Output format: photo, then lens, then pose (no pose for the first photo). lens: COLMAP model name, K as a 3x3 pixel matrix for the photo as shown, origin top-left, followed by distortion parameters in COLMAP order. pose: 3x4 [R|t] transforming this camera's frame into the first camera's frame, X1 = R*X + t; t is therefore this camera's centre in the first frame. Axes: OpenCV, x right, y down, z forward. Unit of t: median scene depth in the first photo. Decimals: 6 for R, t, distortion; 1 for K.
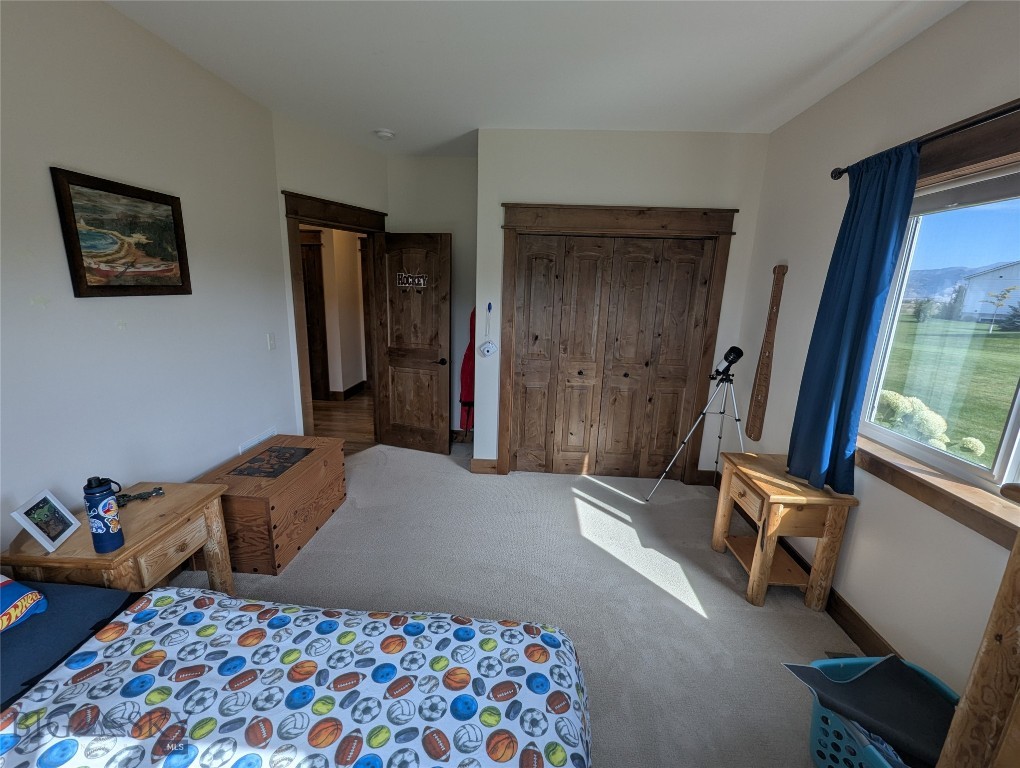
lens RADIAL K [[426.4, 0, 510.4], [0, 426.4, 386.2], [0, 0, 1]] dist [0.000020, -0.001413]
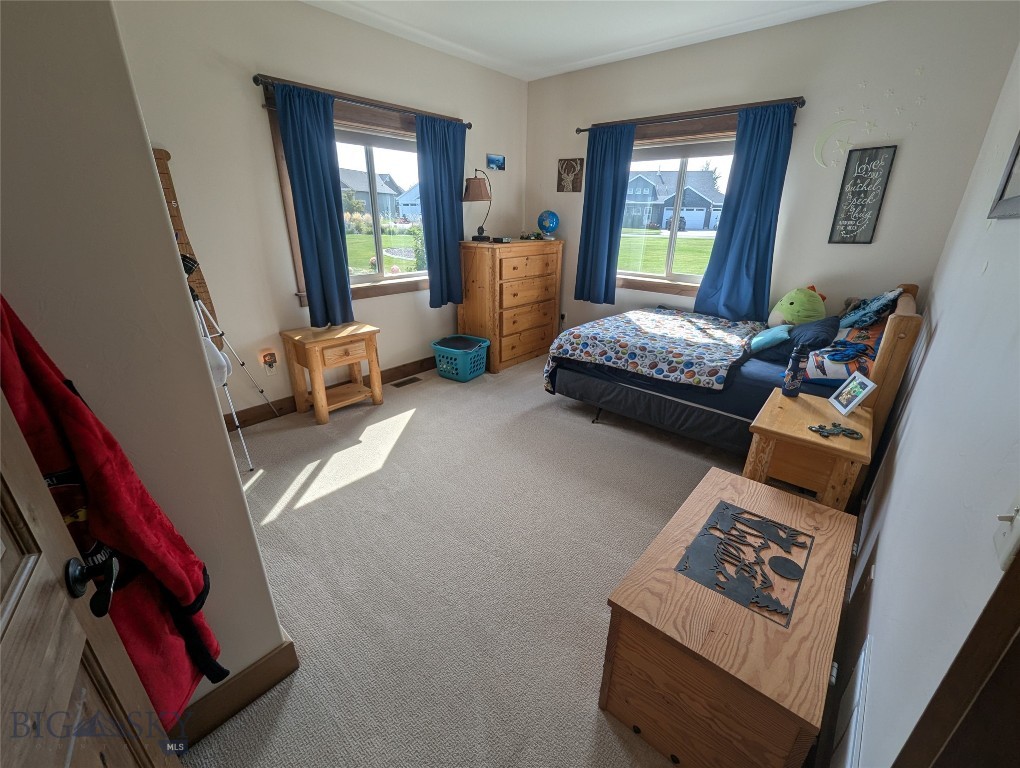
lens RADIAL K [[426.4, 0, 513.5], [0, 426.4, 385.3], [0, 0, 1]] dist [0.000020, -0.001413]
pose [[-0.789606, -0.268955, 0.551531, -0.569263], [0.100430, 0.830057, 0.548561, -0.308619], [-0.605340, 0.488537, -0.628407, 1.417418]]
